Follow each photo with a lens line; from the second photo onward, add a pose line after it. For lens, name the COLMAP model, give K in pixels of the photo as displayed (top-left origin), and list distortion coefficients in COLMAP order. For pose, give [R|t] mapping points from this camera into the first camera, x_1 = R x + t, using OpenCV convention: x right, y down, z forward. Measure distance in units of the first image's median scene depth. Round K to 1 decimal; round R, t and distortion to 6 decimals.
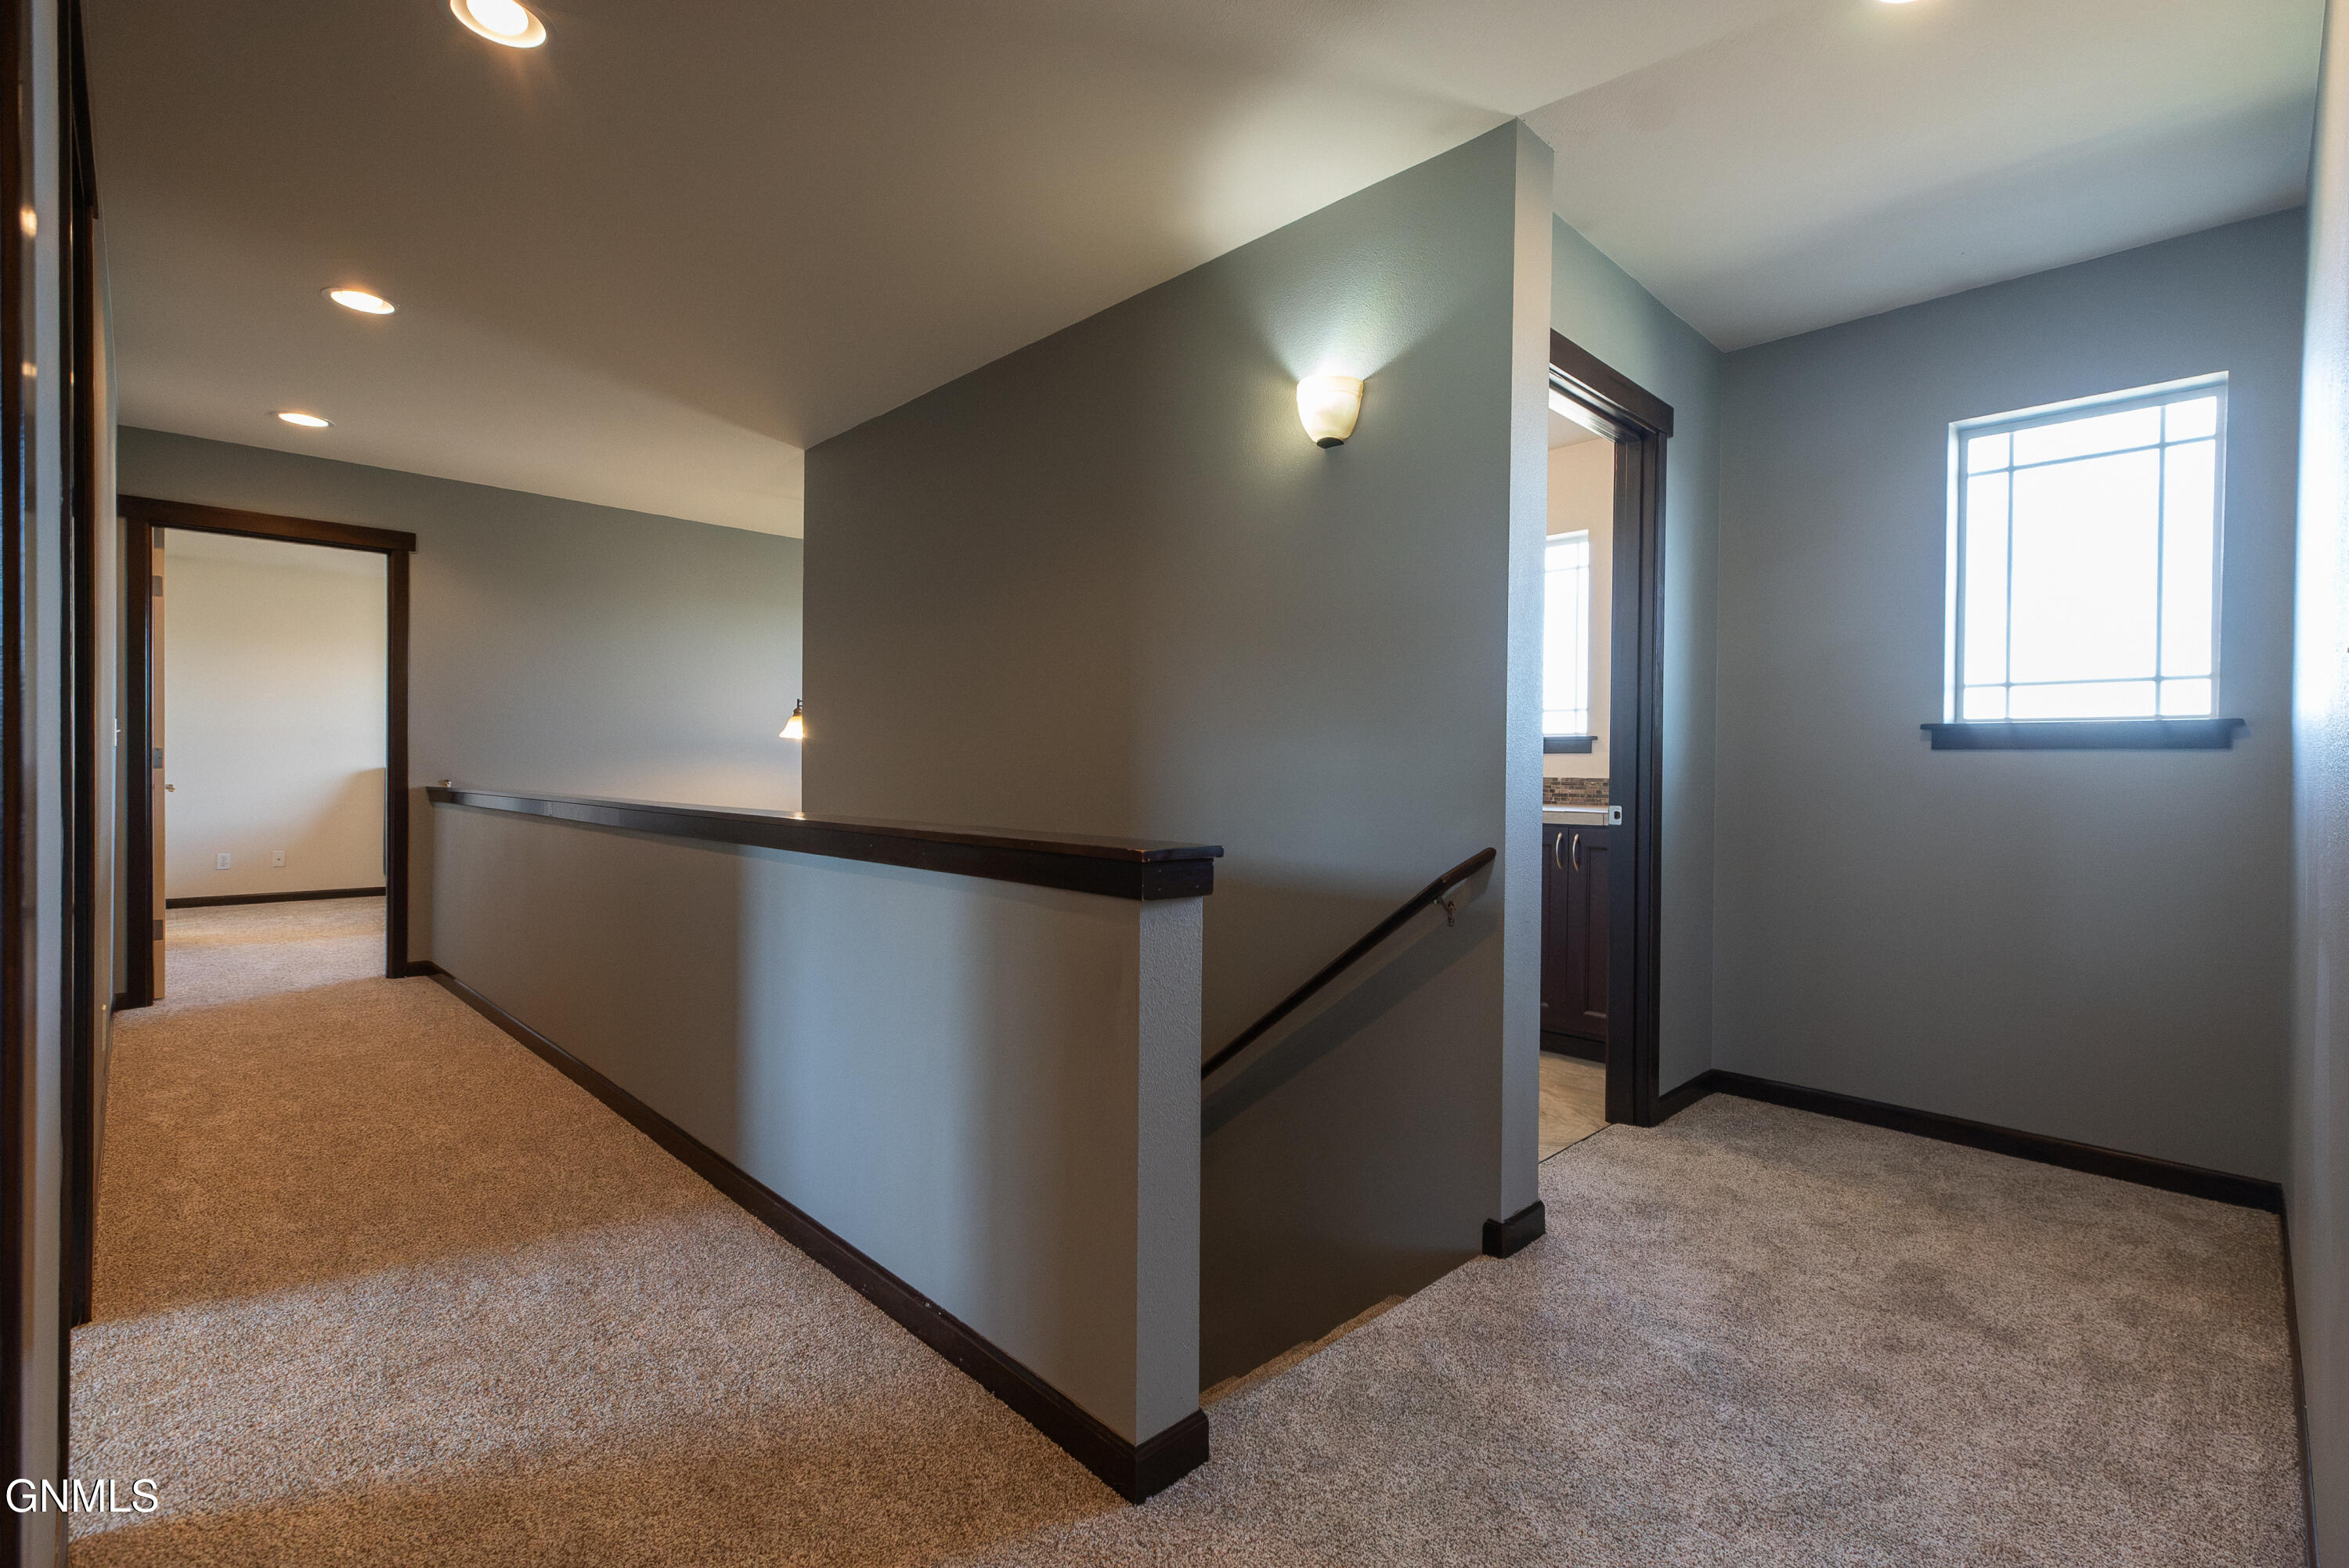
lens RADIAL K [[1050.2, 0, 1138.7], [0, 1050.2, 774.6], [0, 0, 1]] dist [0.012940, 0.000167]
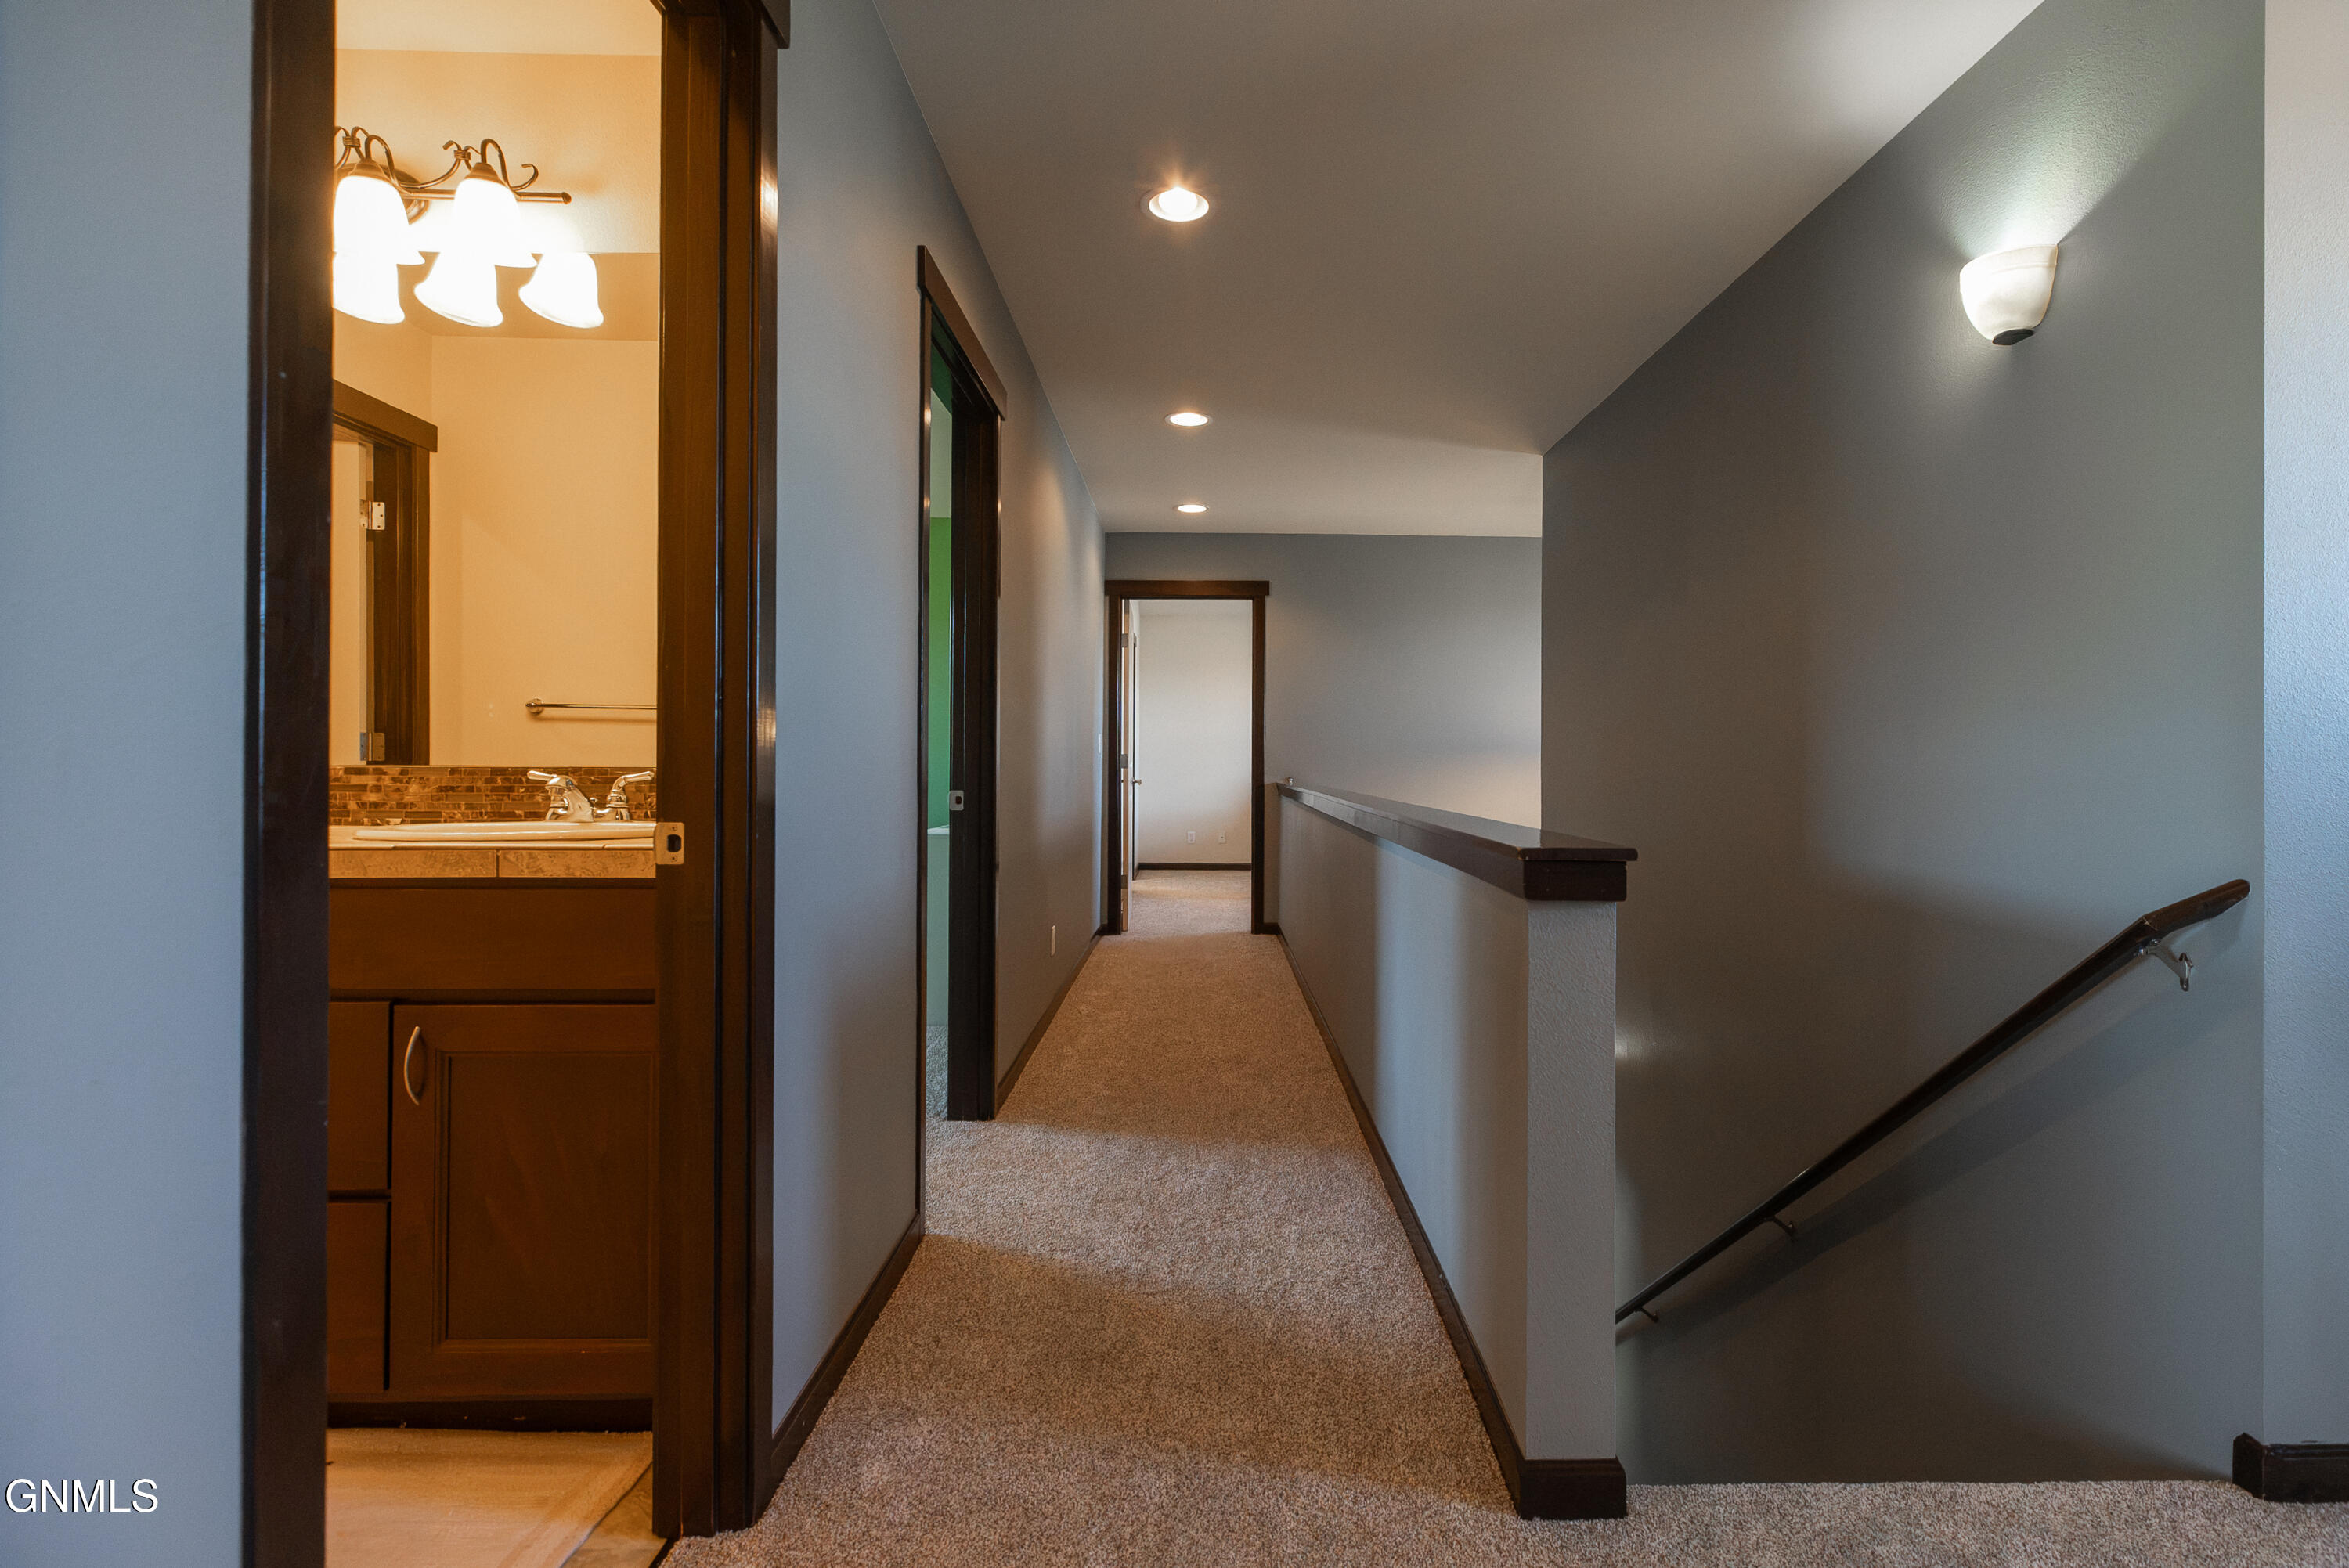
lens RADIAL K [[1084.8, 0, 1228.2], [0, 1084.8, 754.3], [0, 0, 1]] dist [0.002905, 0.001221]
pose [[0.737106, -0.011168, -0.675685, 0.318402], [-0.001558, 0.999833, -0.018226, 0.002600], [0.675775, 0.014487, 0.736965, 0.043269]]
